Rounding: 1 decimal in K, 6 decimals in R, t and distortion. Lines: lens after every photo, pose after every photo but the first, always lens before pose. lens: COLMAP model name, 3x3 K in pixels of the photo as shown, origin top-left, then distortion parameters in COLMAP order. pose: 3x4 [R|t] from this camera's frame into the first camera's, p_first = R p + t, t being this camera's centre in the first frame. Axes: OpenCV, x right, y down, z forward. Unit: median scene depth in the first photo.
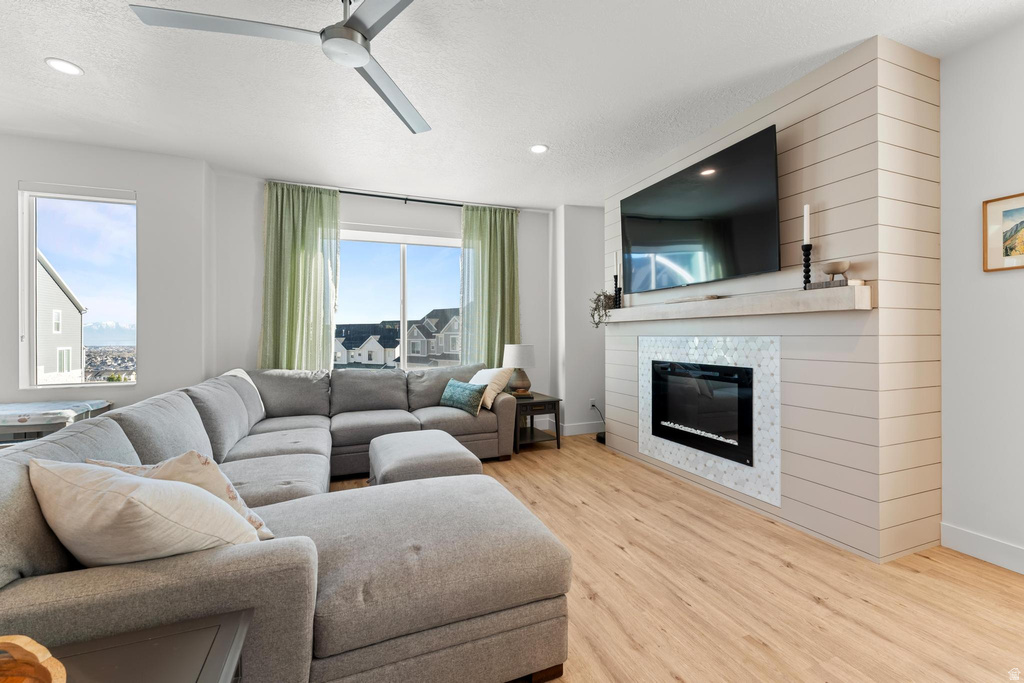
lens RADIAL K [[426.7, 0, 509.9], [0, 426.7, 334.7], [0, 0, 1]] dist [0.001074, -0.001834]
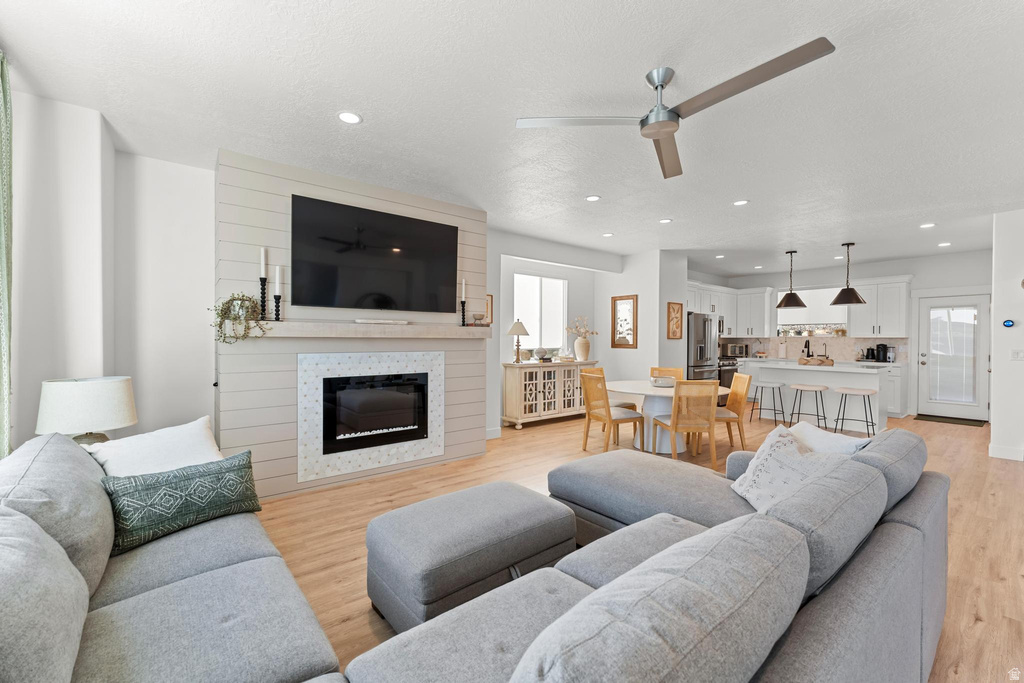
lens RADIAL K [[408.5, 0, 507.7], [0, 408.5, 345.3], [0, 0, 1]] dist [-0.001492, -0.001015]
pose [[-0.291723, -0.012154, 0.956426, -0.641943], [-0.005133, 0.999925, 0.011141, -0.025874], [-0.956489, -0.001659, -0.291764, 0.824997]]
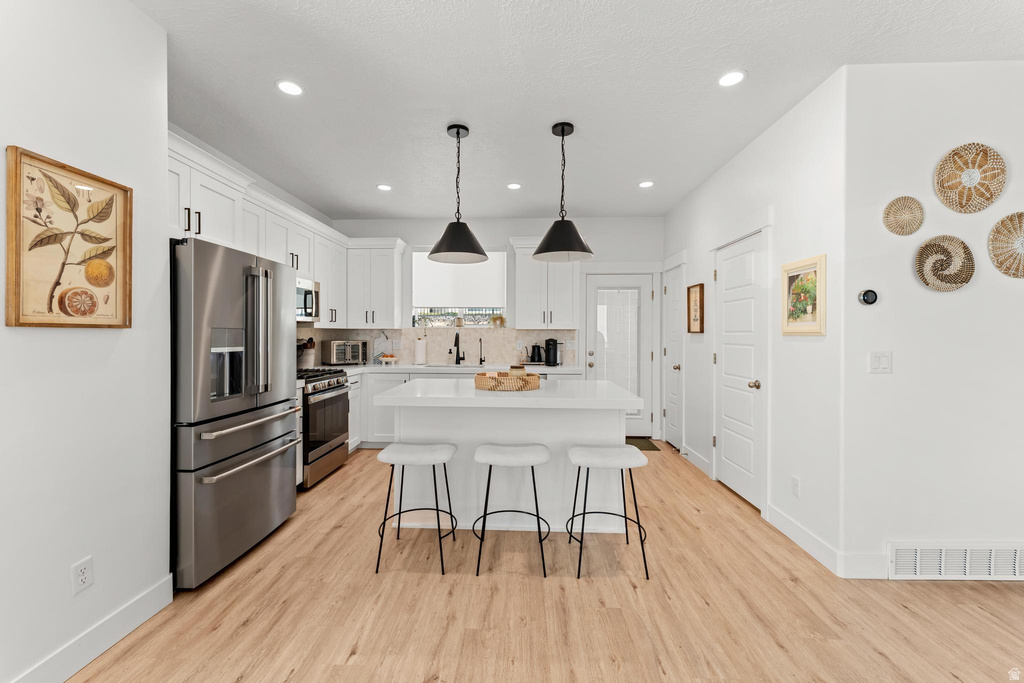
lens RADIAL K [[408.5, 0, 508.3], [0, 408.5, 336.8], [0, 0, 1]] dist [-0.001492, -0.001015]
pose [[-0.918480, -0.001211, 0.395466, 0.239790], [-0.000191, 0.999997, 0.002619, -0.028672], [-0.395468, 0.002330, -0.918477, -0.130586]]
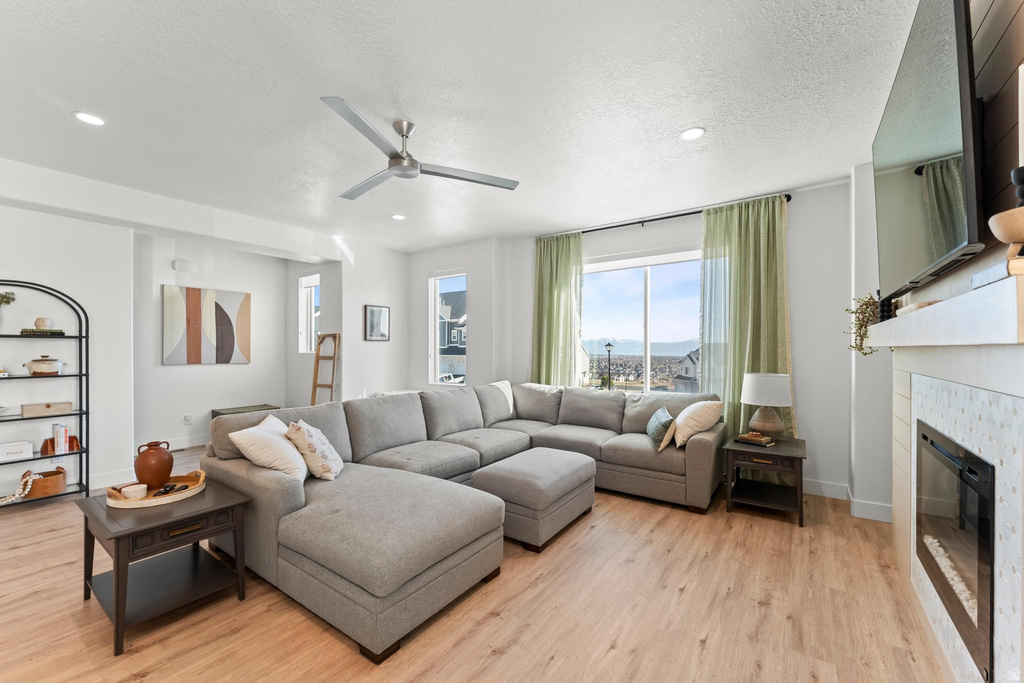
lens RADIAL K [[408.5, 0, 508.0], [0, 408.5, 349.2], [0, 0, 1]] dist [-0.001492, -0.001015]
pose [[0.545904, 0.006600, -0.837822, 0.459903], [-0.001624, 0.999975, 0.006819, -0.030733], [0.837846, -0.002362, 0.545901, 0.256325]]
